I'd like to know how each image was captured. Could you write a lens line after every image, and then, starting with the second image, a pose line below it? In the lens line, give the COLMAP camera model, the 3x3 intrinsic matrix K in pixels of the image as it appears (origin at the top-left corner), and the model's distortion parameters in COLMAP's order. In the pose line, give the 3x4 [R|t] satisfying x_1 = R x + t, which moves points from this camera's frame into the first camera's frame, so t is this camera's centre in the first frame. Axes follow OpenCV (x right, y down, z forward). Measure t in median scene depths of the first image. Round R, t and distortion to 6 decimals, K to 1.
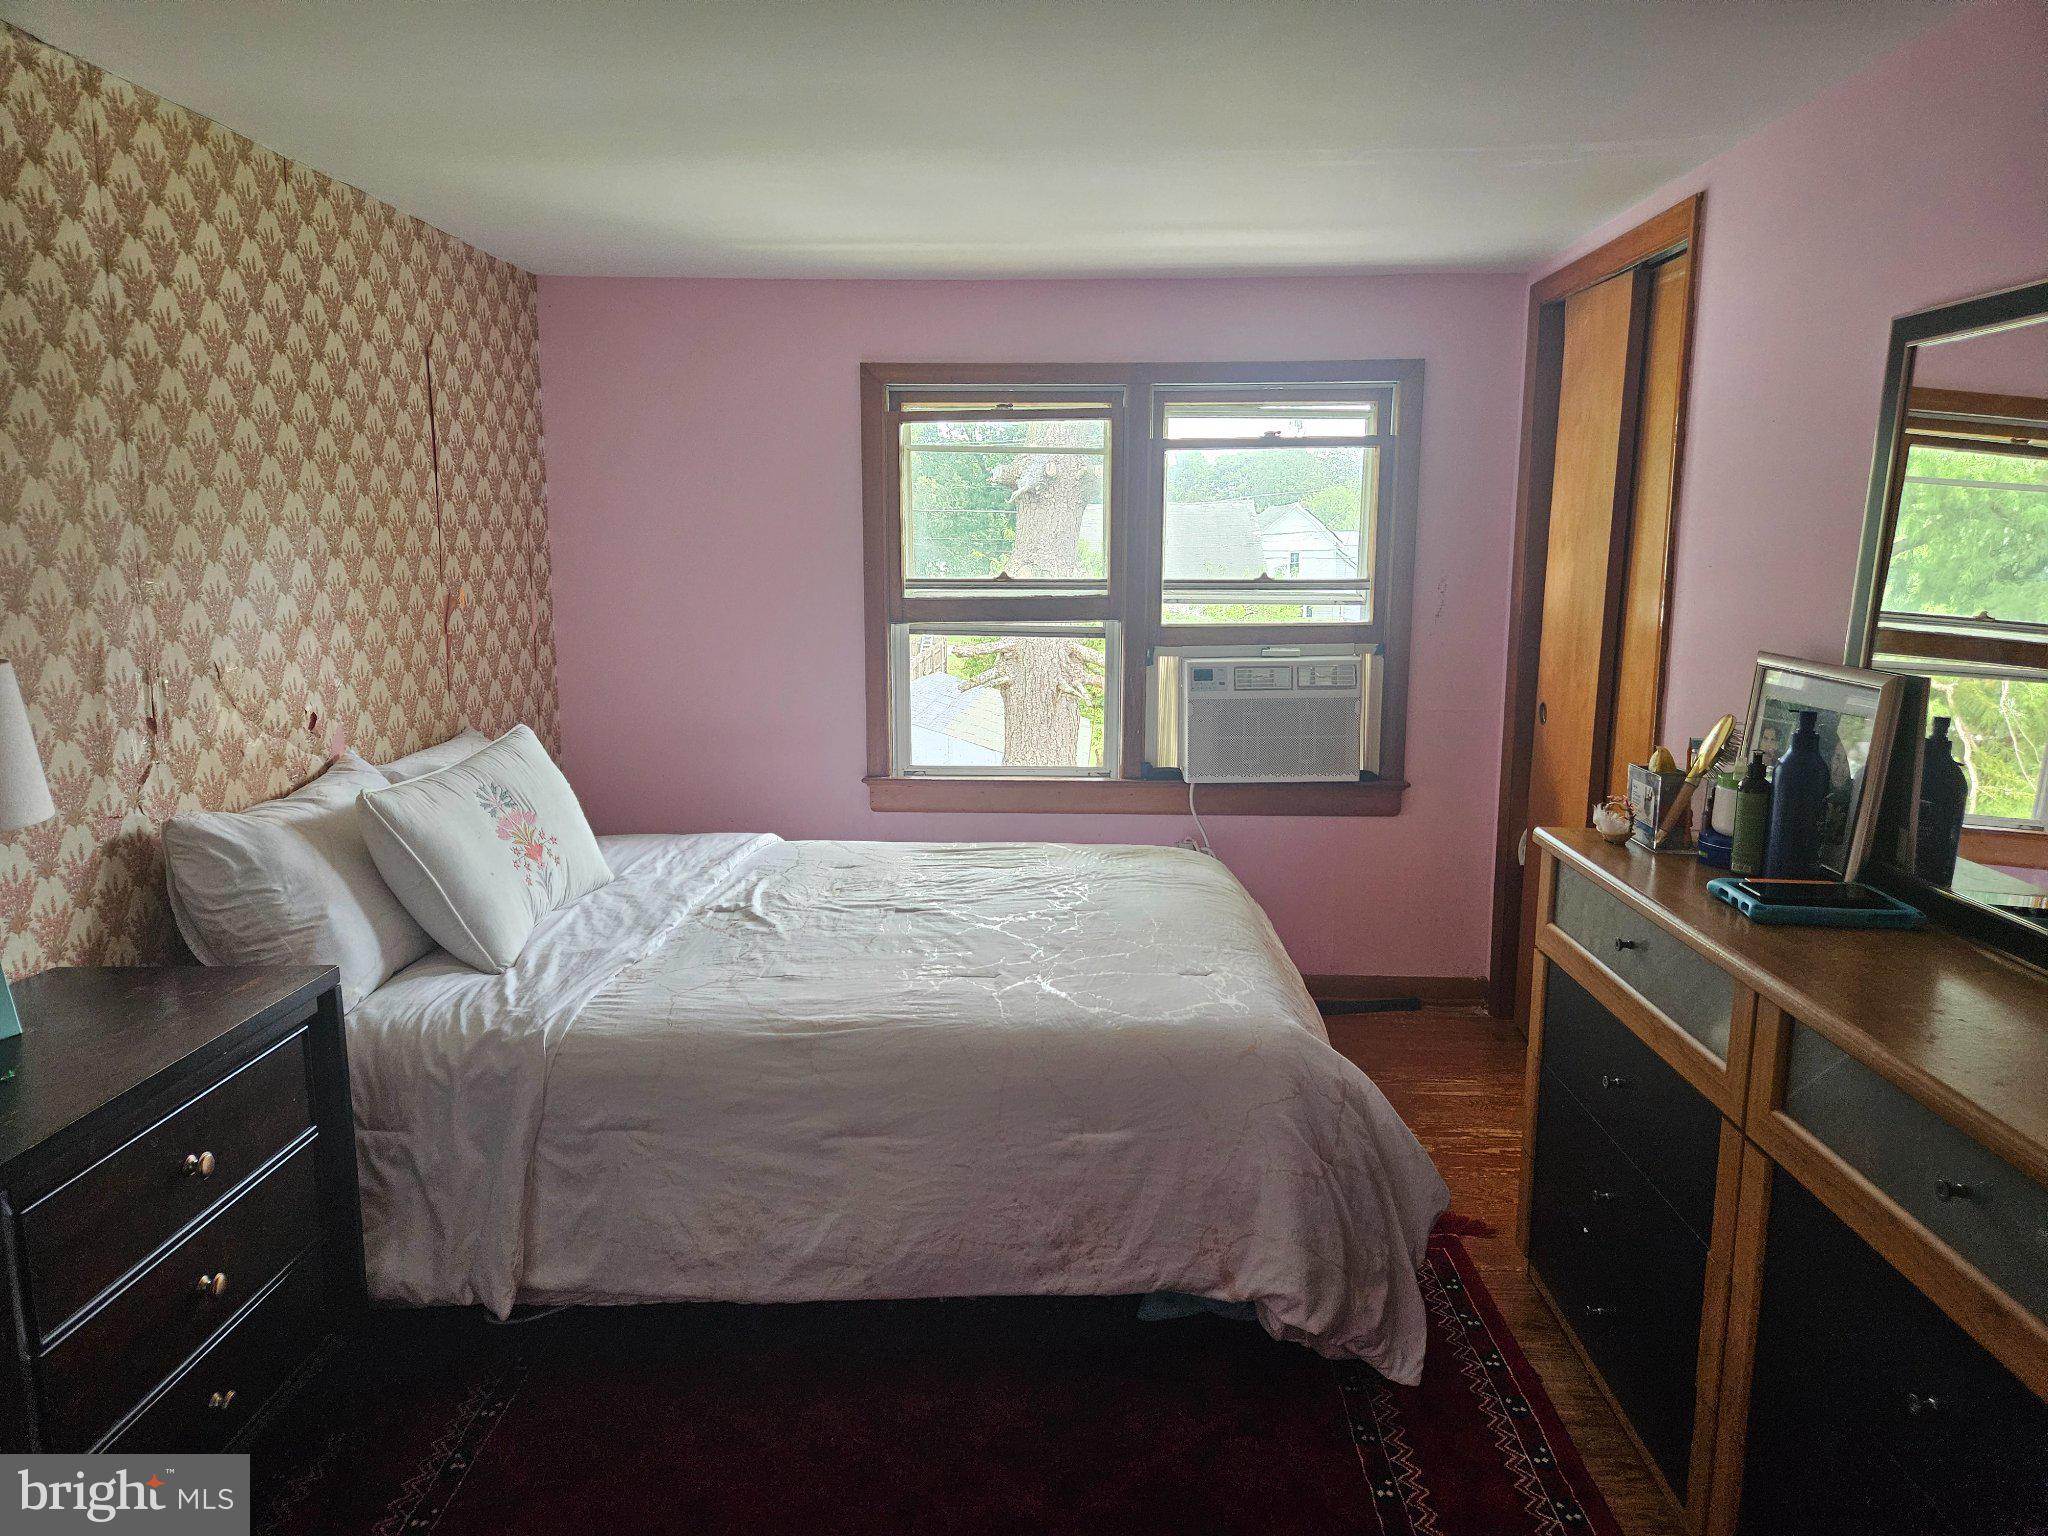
lens RADIAL K [[1374.8, 0, 1014.8], [0, 1374.8, 746.5], [0, 0, 1]] dist [0.071045, -0.062071]
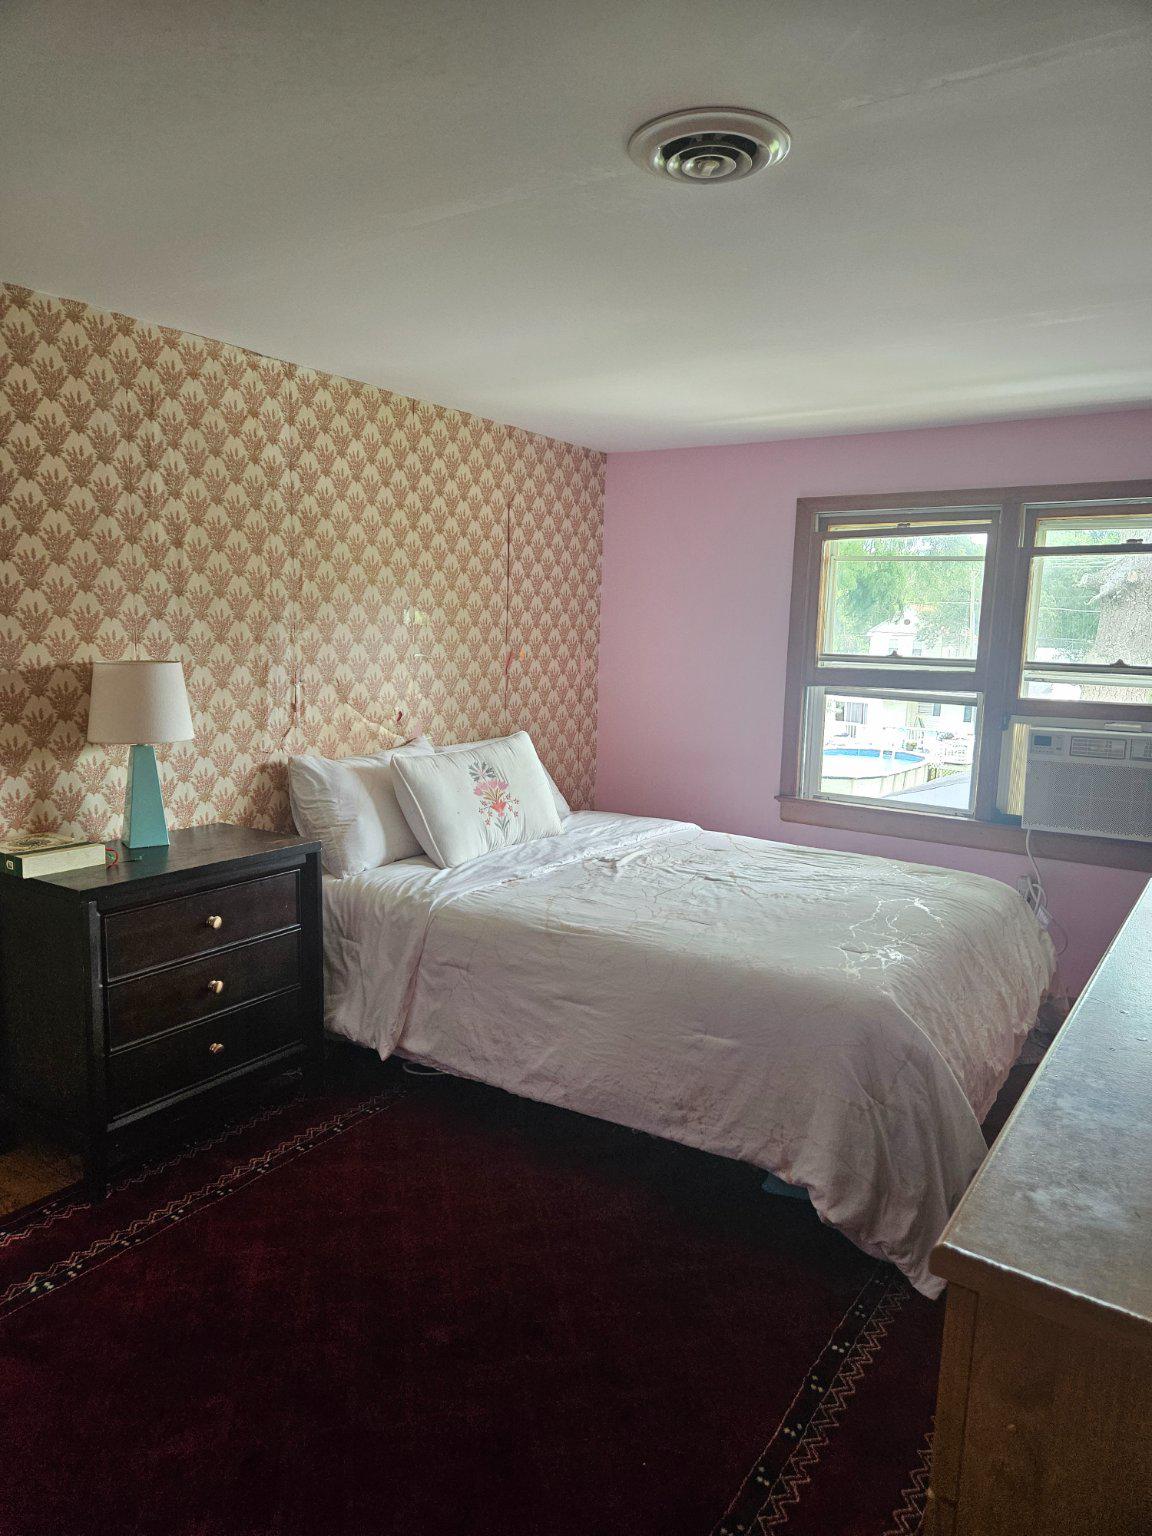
lens RADIAL K [[1031.1, 0, 577.9], [0, 1031.1, 763.2], [0, 0, 1]] dist [0.071045, -0.062071]
pose [[0.843140, 0.093036, -0.529584, 0.453767], [-0.107343, 0.994215, 0.003762, 0.013328], [0.526870, 0.053675, 0.848249, 0.015674]]
